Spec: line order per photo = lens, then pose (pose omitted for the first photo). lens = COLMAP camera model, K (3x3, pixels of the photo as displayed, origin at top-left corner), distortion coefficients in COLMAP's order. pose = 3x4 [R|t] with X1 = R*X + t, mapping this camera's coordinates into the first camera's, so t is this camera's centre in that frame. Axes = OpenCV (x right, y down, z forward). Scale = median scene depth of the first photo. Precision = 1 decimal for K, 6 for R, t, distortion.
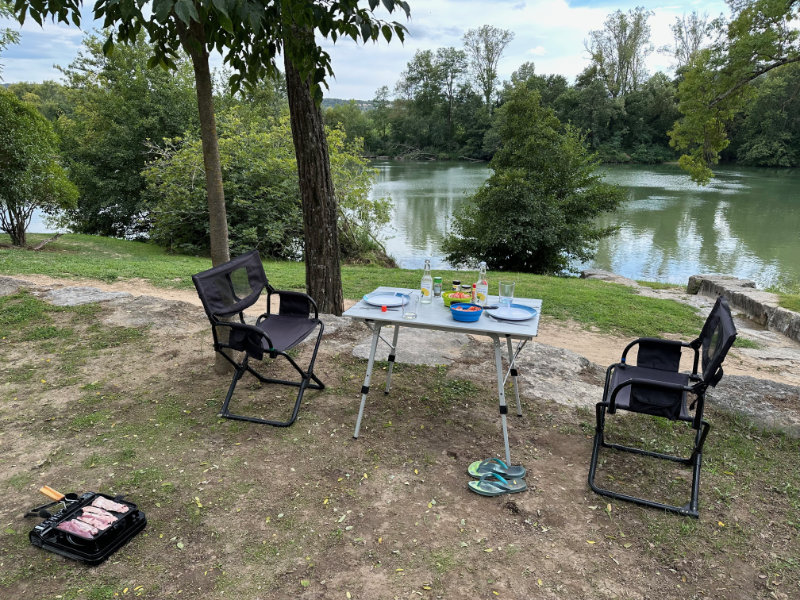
lens RADIAL K [[554.9, 0, 410.4], [0, 554.9, 304.3], [0, 0, 1]] dist [0.045146, -0.066091]
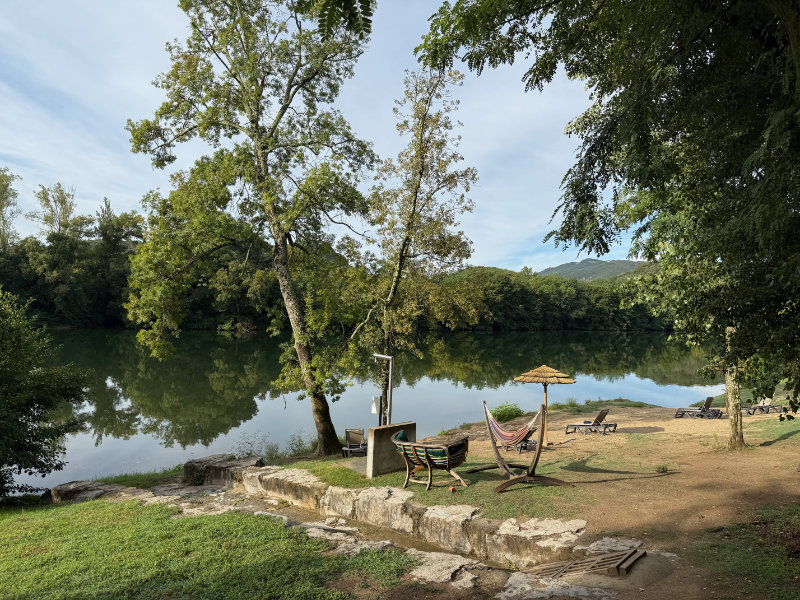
lens RADIAL K [[553.9, 0, 400.0], [0, 553.9, 300.0], [0, 0, 1]] dist [-0.001441, -0.003569]
pose [[0.540743, 0.016120, 0.841033, -0.032666], [0.227362, 0.959802, -0.164579, -0.047443], [-0.809878, 0.280214, 0.515342, 0.129624]]
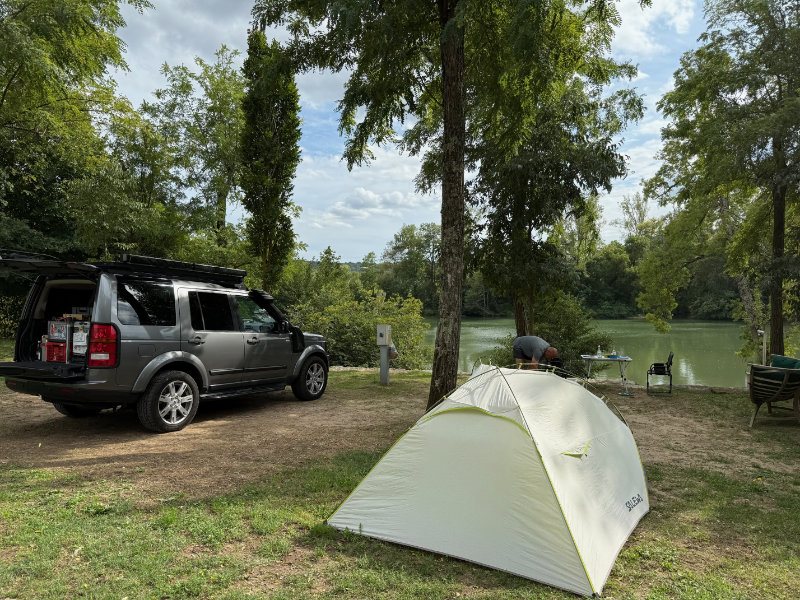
lens RADIAL K [[559.0, 0, 397.9], [0, 559.0, 312.7], [0, 0, 1]] dist [0.002415, -0.000278]
pose [[0.999507, -0.010632, 0.029551, -0.149417], [0.017874, 0.966262, -0.256942, 0.066468], [-0.025822, 0.257343, 0.965975, -0.279994]]
